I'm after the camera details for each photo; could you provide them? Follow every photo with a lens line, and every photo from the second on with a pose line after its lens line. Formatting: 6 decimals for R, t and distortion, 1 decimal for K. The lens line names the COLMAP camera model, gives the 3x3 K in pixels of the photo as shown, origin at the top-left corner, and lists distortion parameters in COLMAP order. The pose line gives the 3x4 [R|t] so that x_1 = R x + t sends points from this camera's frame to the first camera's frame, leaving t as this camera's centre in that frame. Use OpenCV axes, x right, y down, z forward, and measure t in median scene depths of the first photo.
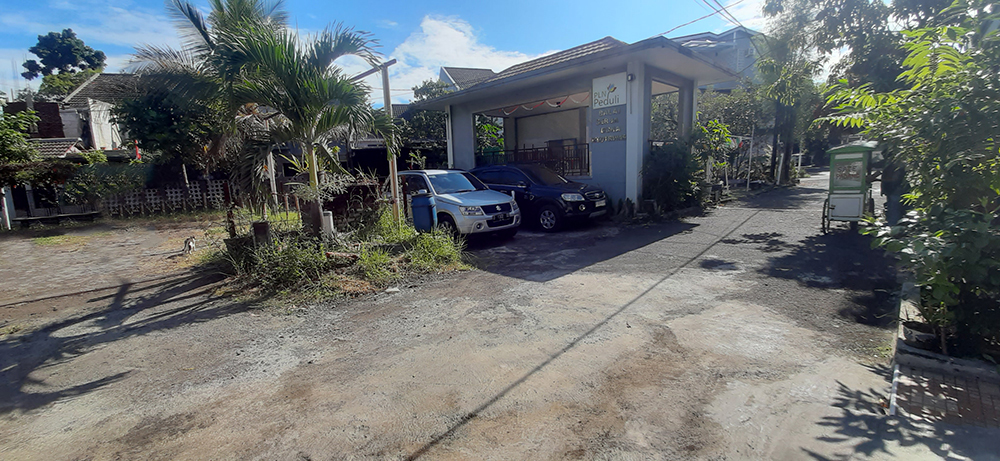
lens RADIAL K [[391.8, 0, 493.1], [0, 391.8, 236.4], [0, 0, 1]] dist [-0.004775, -0.007452]
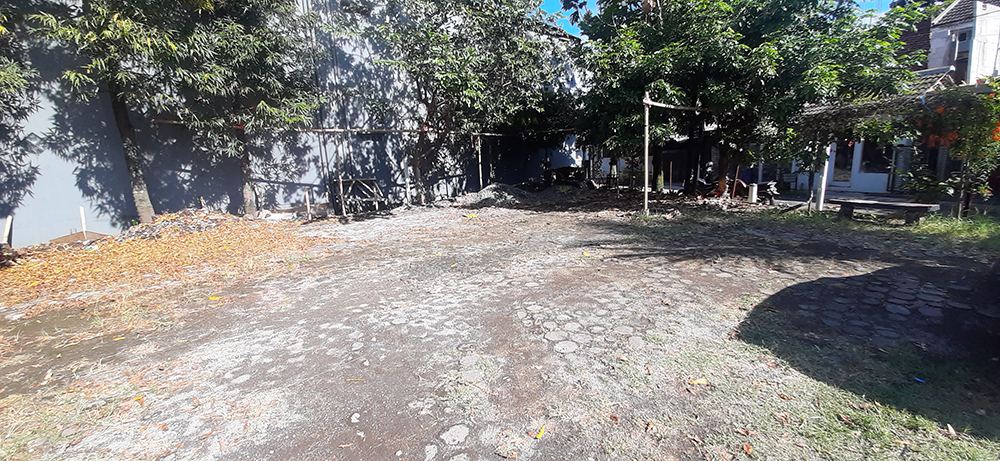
lens RADIAL K [[391.8, 0, 509.1], [0, 391.8, 233.0], [0, 0, 1]] dist [-0.004775, -0.007452]
pose [[-0.011944, 0.231621, -0.972733, -2.012850], [-0.123193, 0.965050, 0.231305, -0.243842], [0.992311, 0.122596, 0.017007, 1.552075]]
